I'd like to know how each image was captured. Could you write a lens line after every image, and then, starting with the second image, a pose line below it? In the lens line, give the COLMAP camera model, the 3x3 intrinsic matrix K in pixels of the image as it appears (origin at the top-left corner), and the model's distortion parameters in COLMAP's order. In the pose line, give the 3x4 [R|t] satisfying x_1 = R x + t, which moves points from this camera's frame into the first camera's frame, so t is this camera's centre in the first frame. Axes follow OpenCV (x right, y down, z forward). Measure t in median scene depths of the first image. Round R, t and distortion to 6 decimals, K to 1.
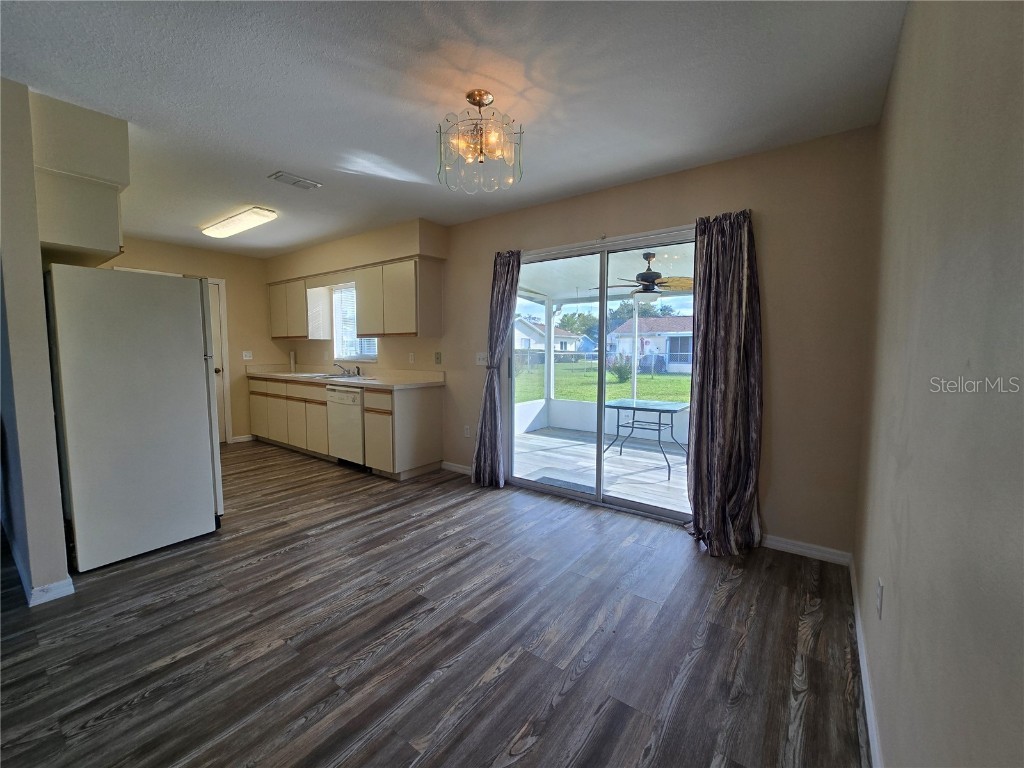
lens RADIAL K [[420.9, 0, 513.8], [0, 420.9, 380.4], [0, 0, 1]] dist [-0.005138, 0.000212]
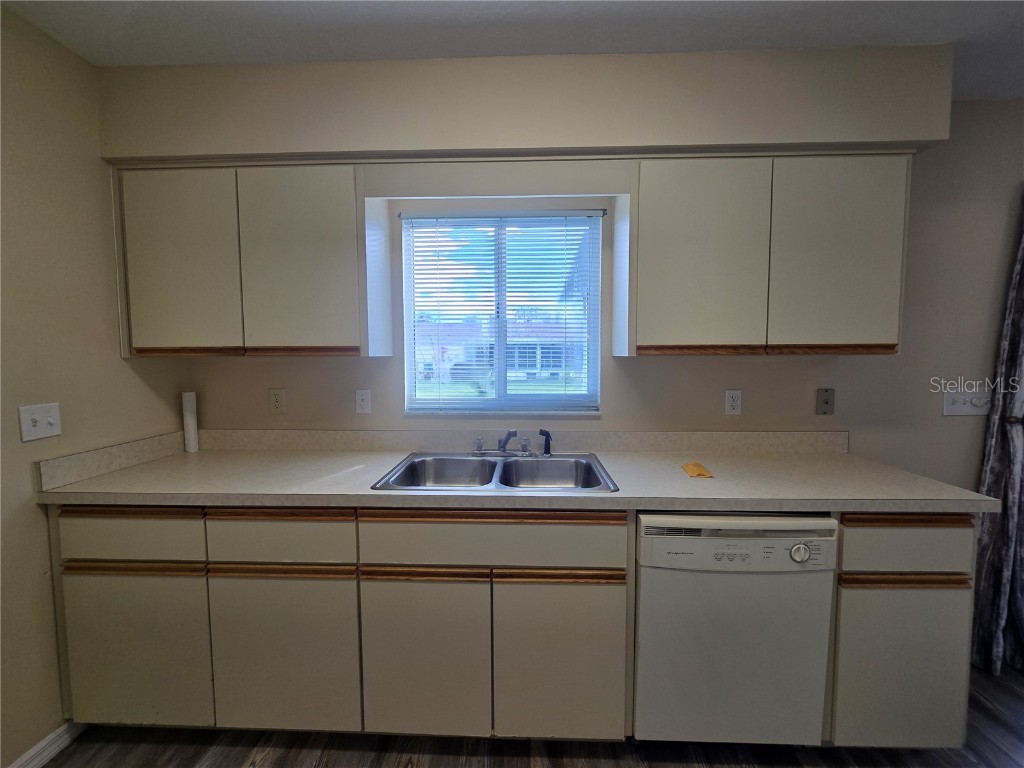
lens RADIAL K [[420.9, 0, 513.8], [0, 420.9, 380.4], [0, 0, 1]] dist [-0.005138, 0.000212]
pose [[0.825934, -0.041911, 0.562207, -1.040324], [0.048853, 0.998802, 0.002688, -0.138155], [-0.561647, 0.025245, 0.826992, 1.223856]]
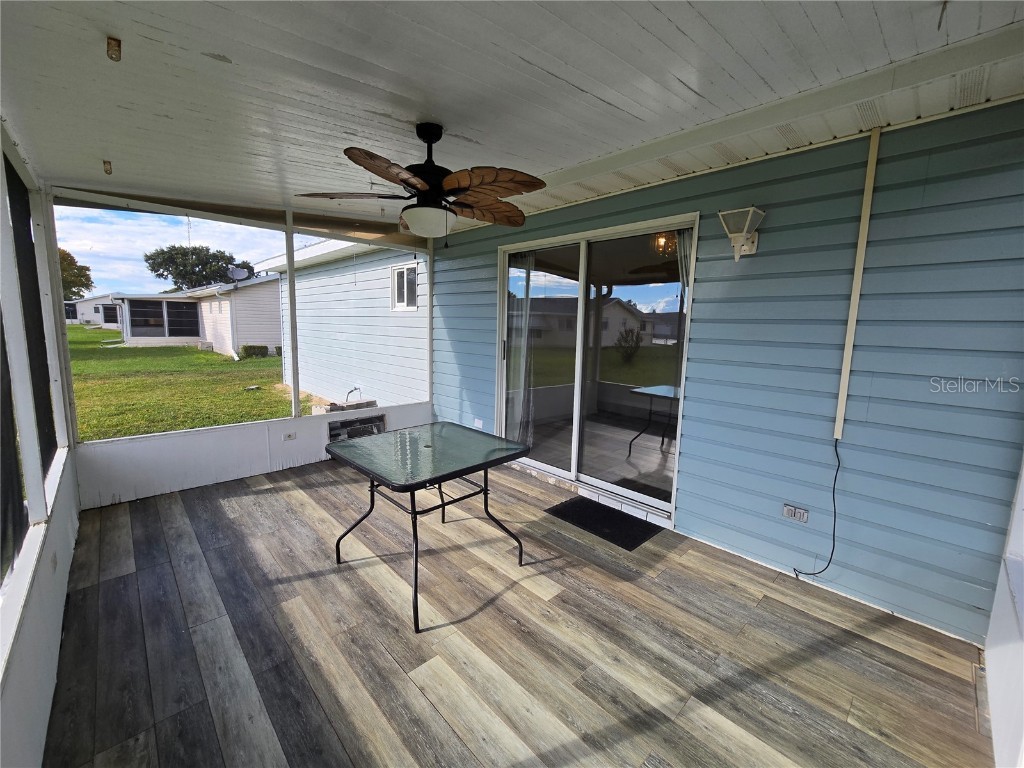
lens RADIAL K [[420.9, 0, 513.8], [0, 420.9, 380.4], [0, 0, 1]] dist [-0.005138, 0.000212]
pose [[-0.984742, -0.050703, 0.166473, 0.225061], [-0.015882, 0.978806, 0.204174, -0.201853], [-0.173297, 0.198414, -0.964676, 2.359689]]
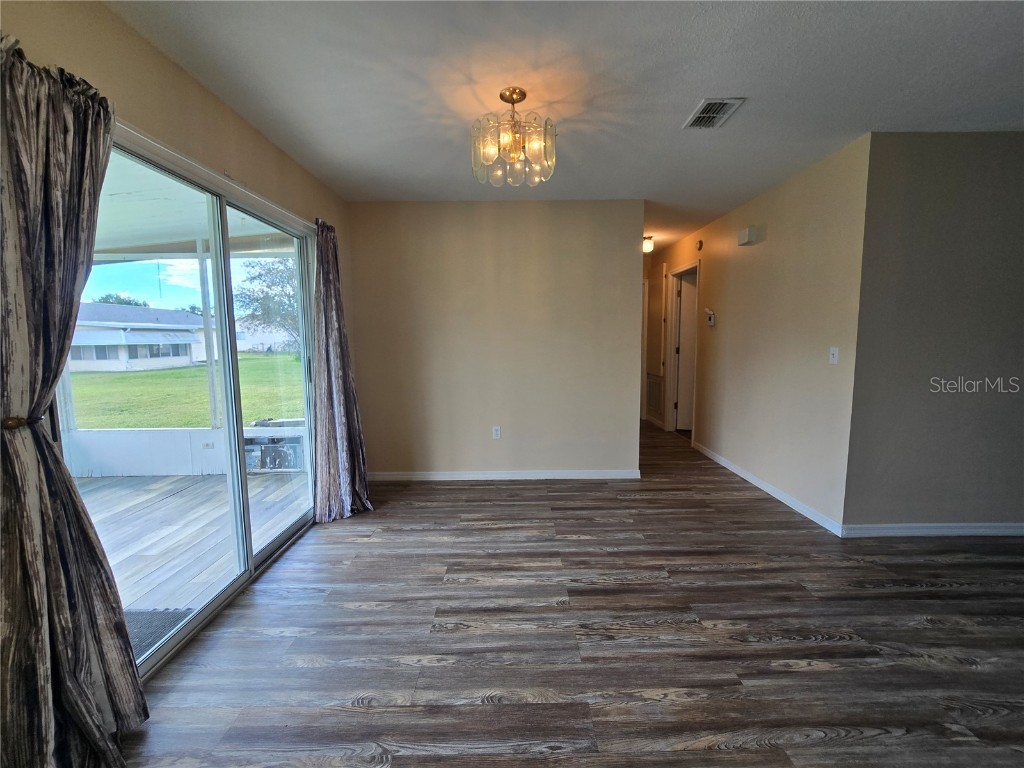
lens RADIAL K [[420.9, 0, 513.8], [0, 420.9, 380.4], [0, 0, 1]] dist [-0.005138, 0.000212]
pose [[-0.596793, -0.078603, 0.798536, -0.653006], [0.067698, 0.986710, 0.147720, -0.105157], [-0.799534, 0.142217, -0.583540, 1.173660]]
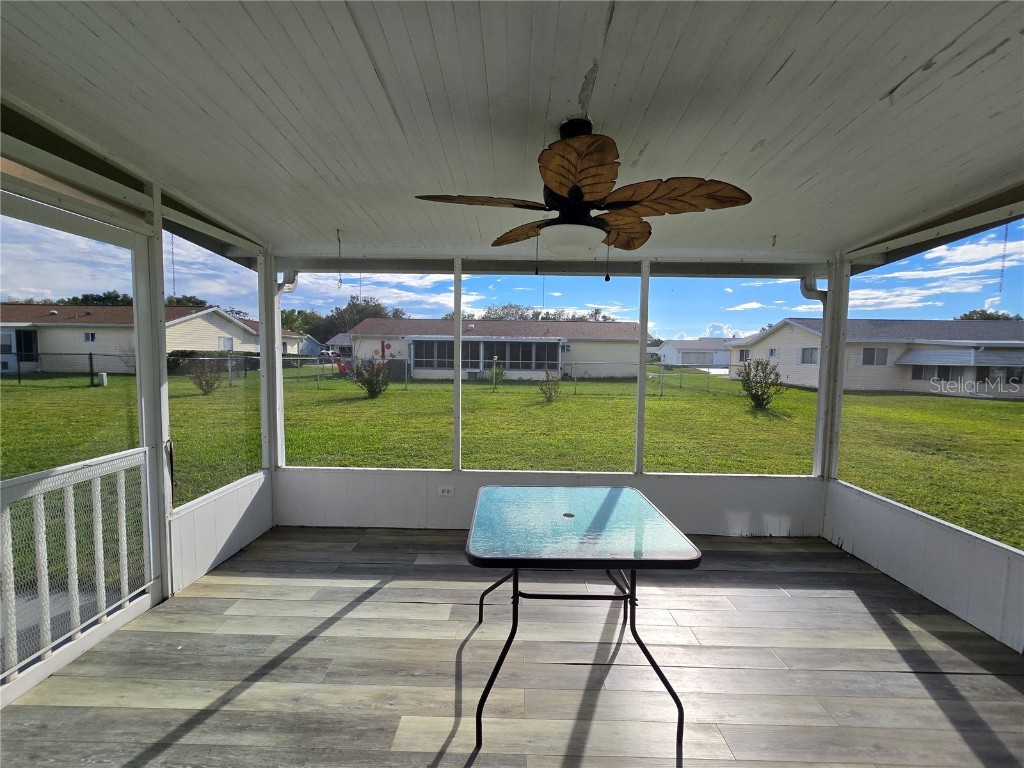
lens RADIAL K [[420.9, 0, 513.8], [0, 420.9, 380.4], [0, 0, 1]] dist [-0.005138, 0.000212]
pose [[0.811191, -0.027346, 0.584142, 0.074439], [0.030405, 0.999527, 0.004568, -0.121829], [-0.583990, 0.014056, 0.811639, 1.156321]]
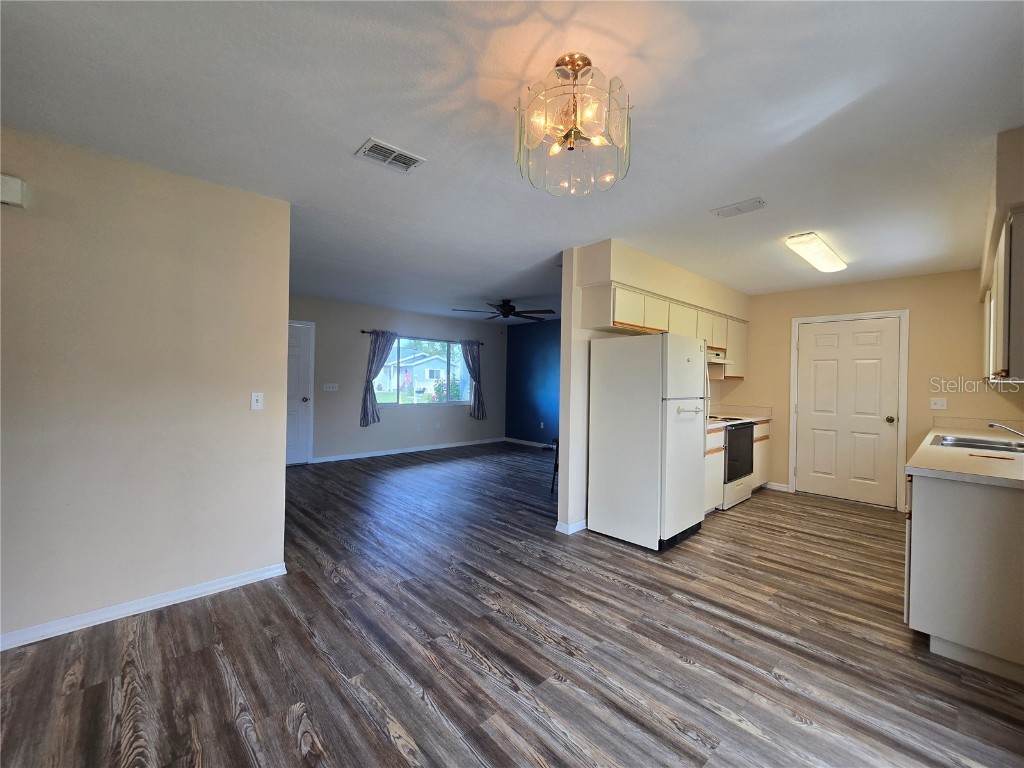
lens RADIAL K [[420.9, 0, 513.8], [0, 420.9, 380.4], [0, 0, 1]] dist [-0.005138, 0.000212]
pose [[-0.188217, -0.003735, -0.982120, 0.471507], [-0.091203, 0.995738, 0.013692, -0.081163], [0.977884, 0.092150, -0.187755, 0.760482]]
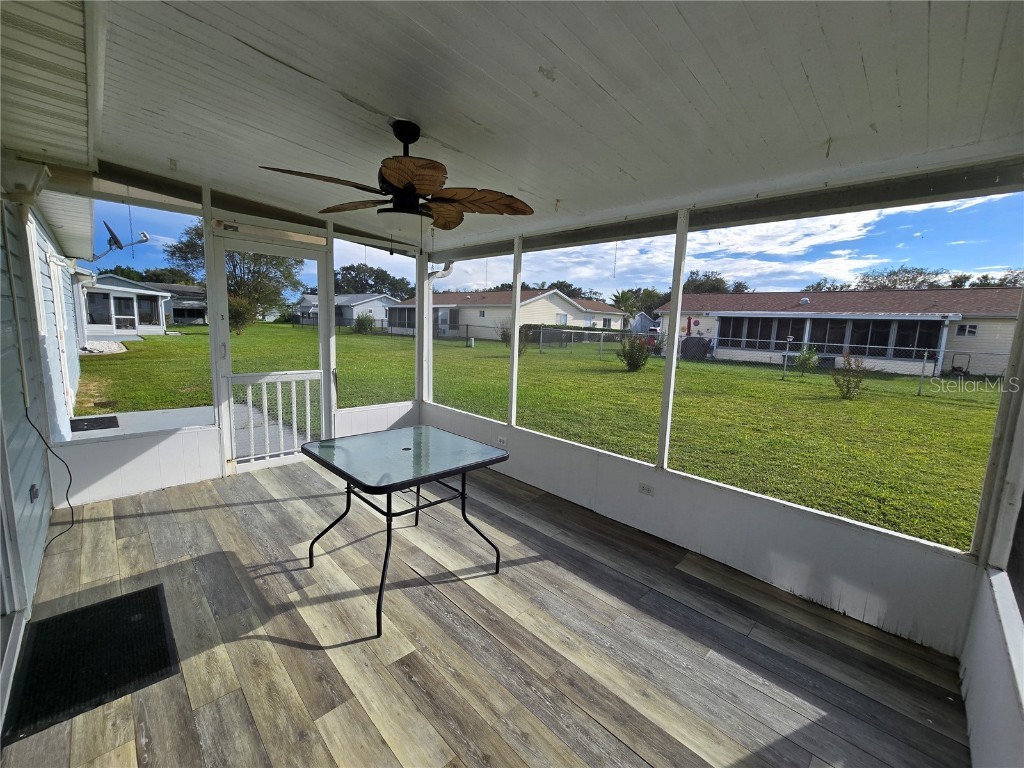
lens RADIAL K [[420.9, 0, 513.8], [0, 420.9, 380.4], [0, 0, 1]] dist [-0.005138, 0.000212]
pose [[0.987159, 0.054318, -0.150224, 0.830455], [-0.045144, 0.996940, 0.063817, -0.100727], [0.153231, -0.056215, 0.986590, 0.881564]]
